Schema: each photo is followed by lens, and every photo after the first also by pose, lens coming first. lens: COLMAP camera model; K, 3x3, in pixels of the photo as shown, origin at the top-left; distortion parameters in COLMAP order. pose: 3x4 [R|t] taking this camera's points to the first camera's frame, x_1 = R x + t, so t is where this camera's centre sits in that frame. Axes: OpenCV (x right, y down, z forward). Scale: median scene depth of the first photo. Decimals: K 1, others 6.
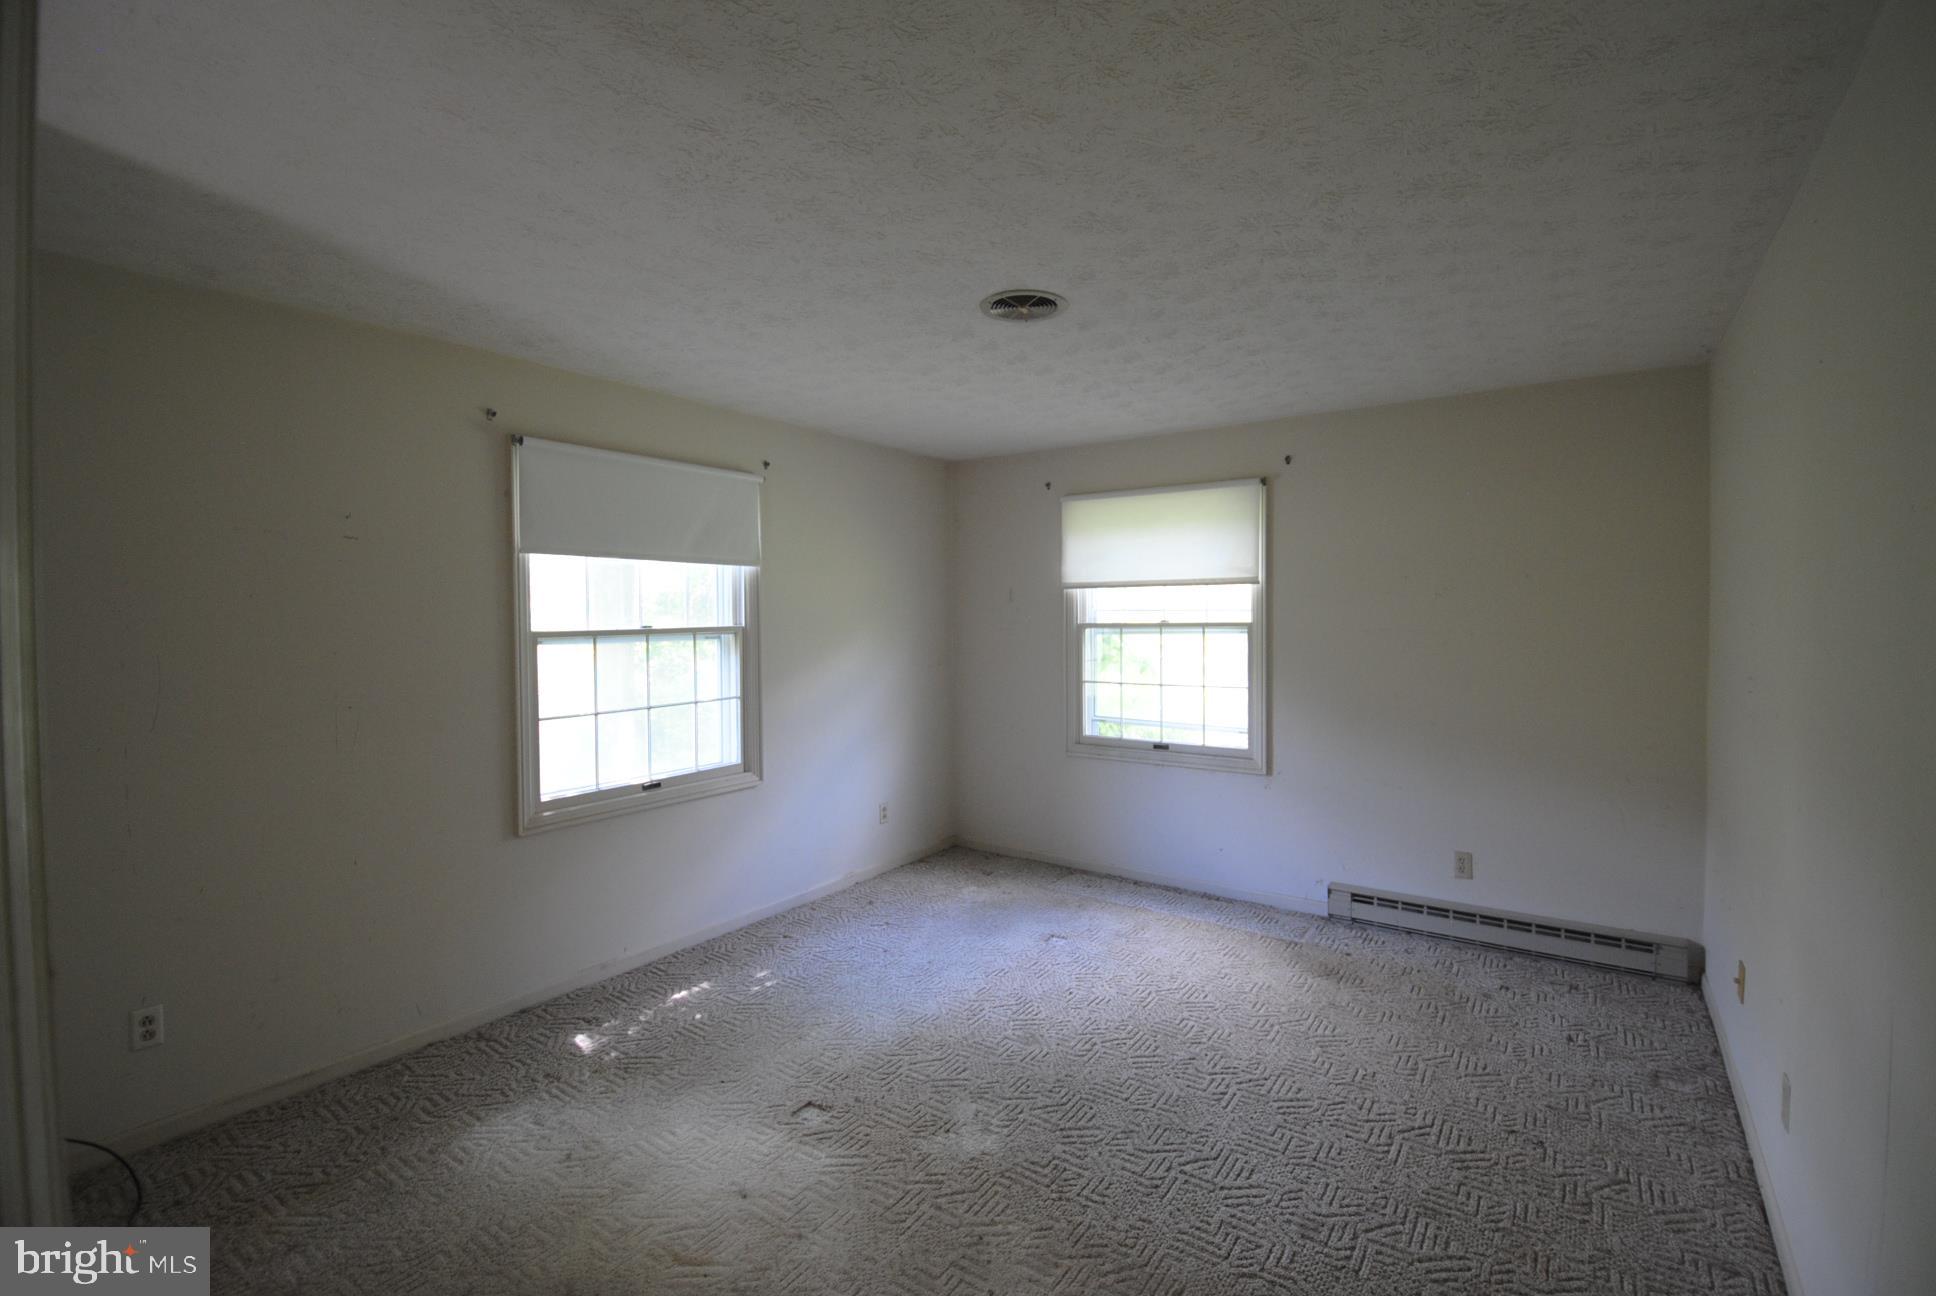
lens RADIAL K [[864.9, 0, 978.3], [0, 864.9, 636.4], [0, 0, 1]] dist [-0.000224, -0.000035]
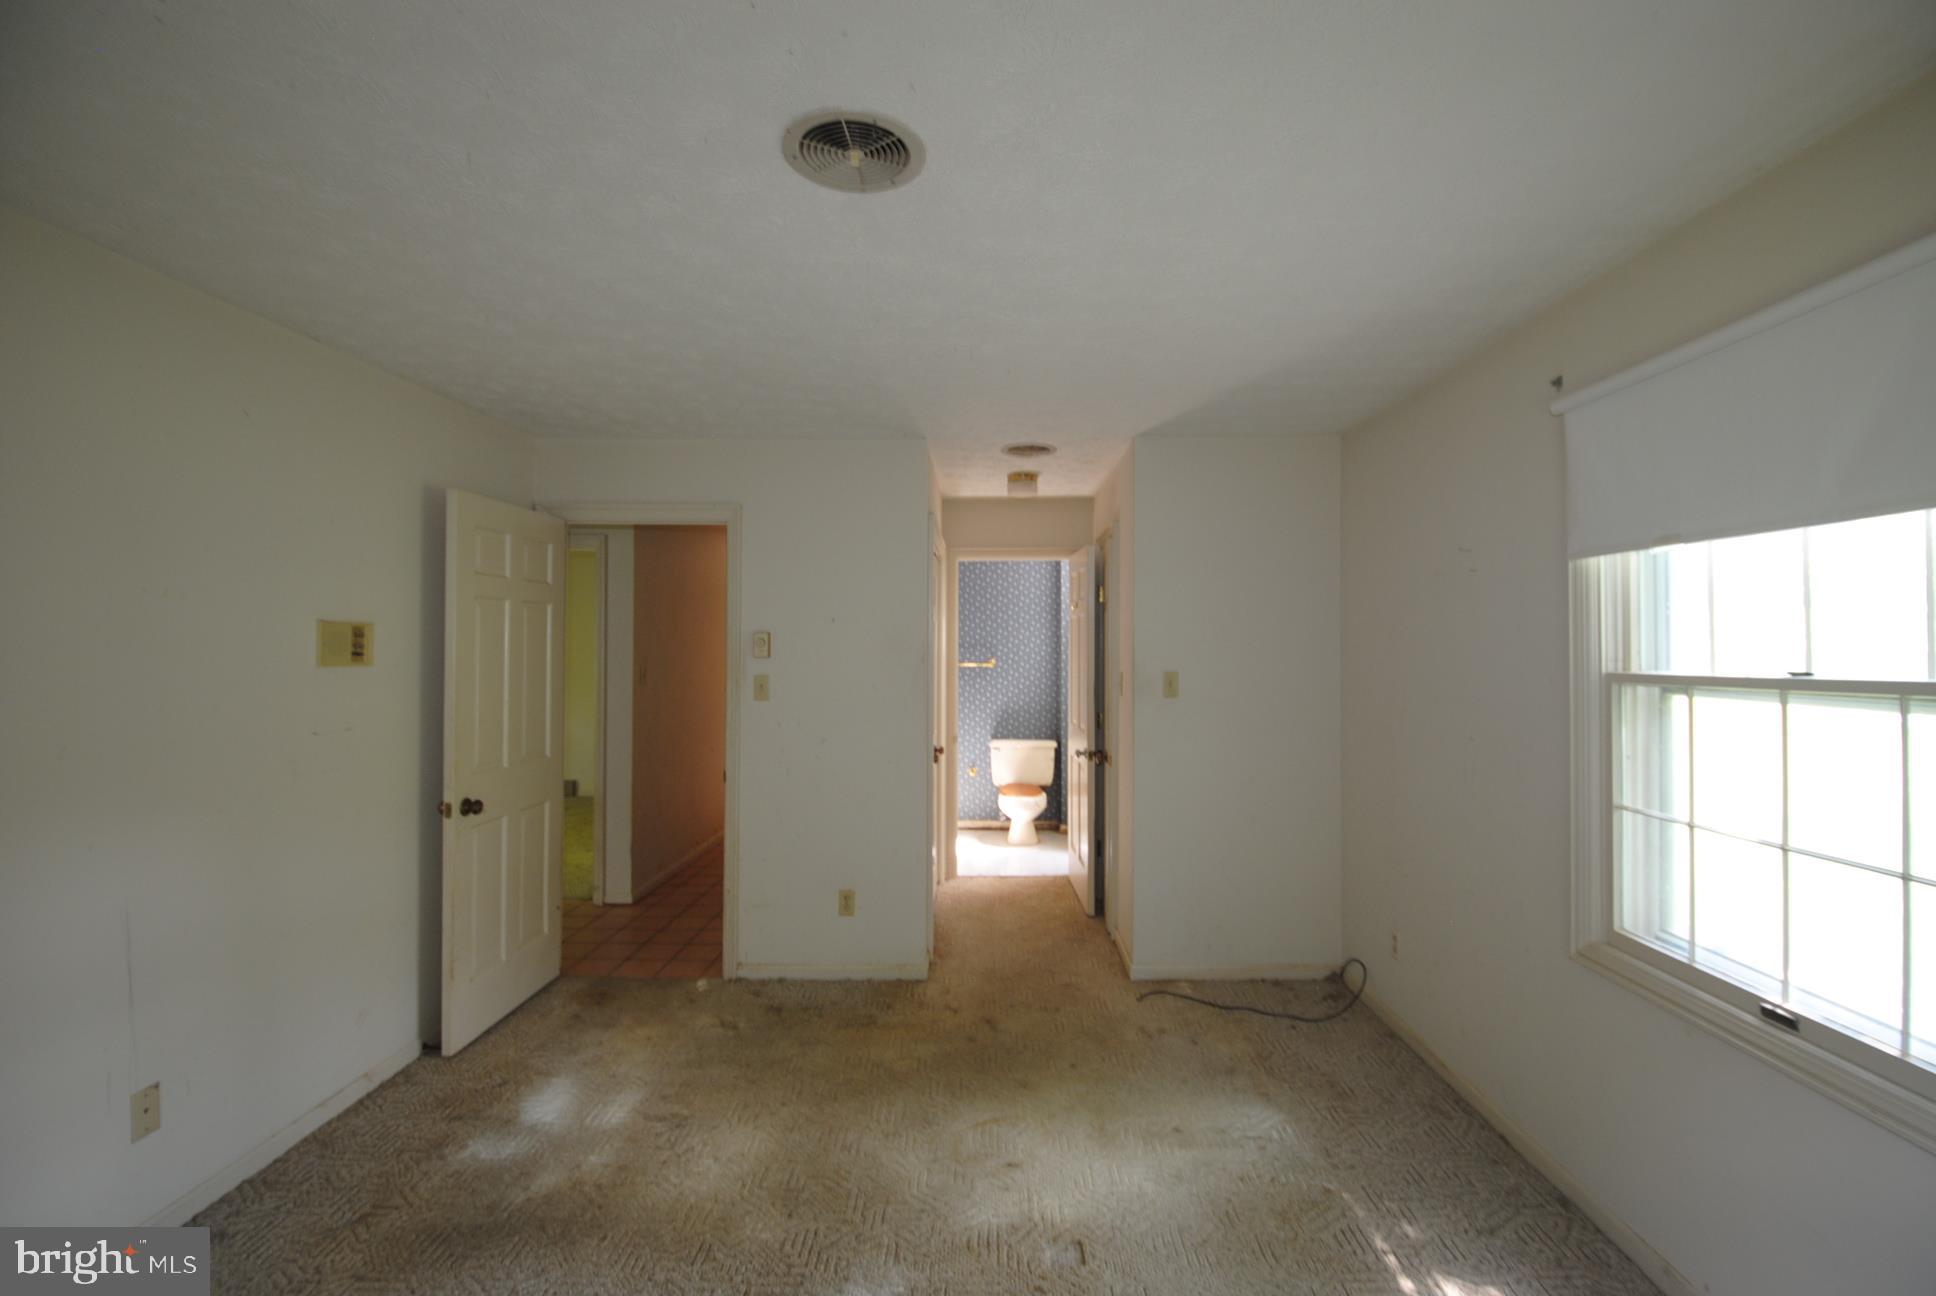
lens RADIAL K [[864.9, 0, 978.3], [0, 864.9, 636.4], [0, 0, 1]] dist [-0.000224, -0.000035]
pose [[-0.825892, -0.007417, -0.563779, 0.250454], [-0.017739, 0.999760, 0.012834, -0.031245], [0.563549, 0.020601, -0.825826, 1.180591]]
